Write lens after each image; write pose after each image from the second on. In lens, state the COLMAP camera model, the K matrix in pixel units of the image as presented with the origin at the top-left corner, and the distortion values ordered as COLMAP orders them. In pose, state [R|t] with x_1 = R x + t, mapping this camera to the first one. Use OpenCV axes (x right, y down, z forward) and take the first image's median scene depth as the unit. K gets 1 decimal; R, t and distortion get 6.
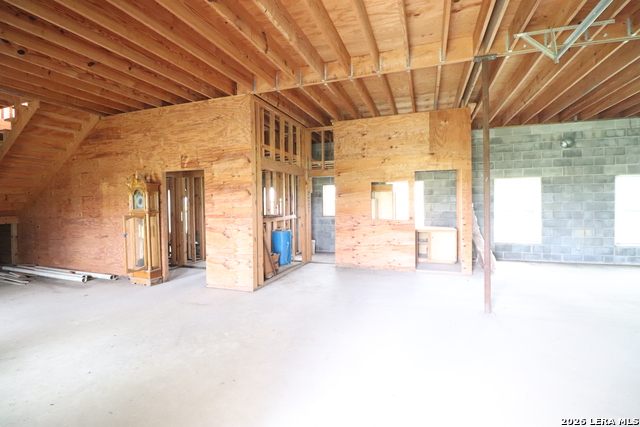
lens RADIAL K [[295.6, 0, 321.2], [0, 295.6, 209.7], [0, 0, 1]] dist [0.000380, -0.011623]
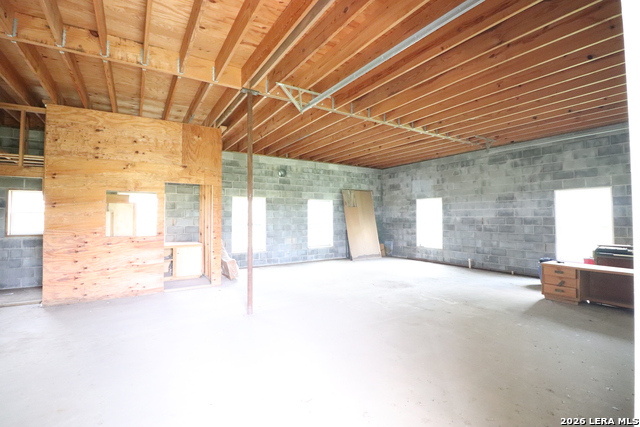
lens RADIAL K [[295.6, 0, 321.2], [0, 295.6, 209.7], [0, 0, 1]] dist [0.000380, -0.011623]
pose [[0.617617, 0.031254, 0.785858, -0.100201], [0.013067, 0.998664, -0.049987, 0.007213], [-0.786370, 0.041141, 0.616384, 0.045581]]
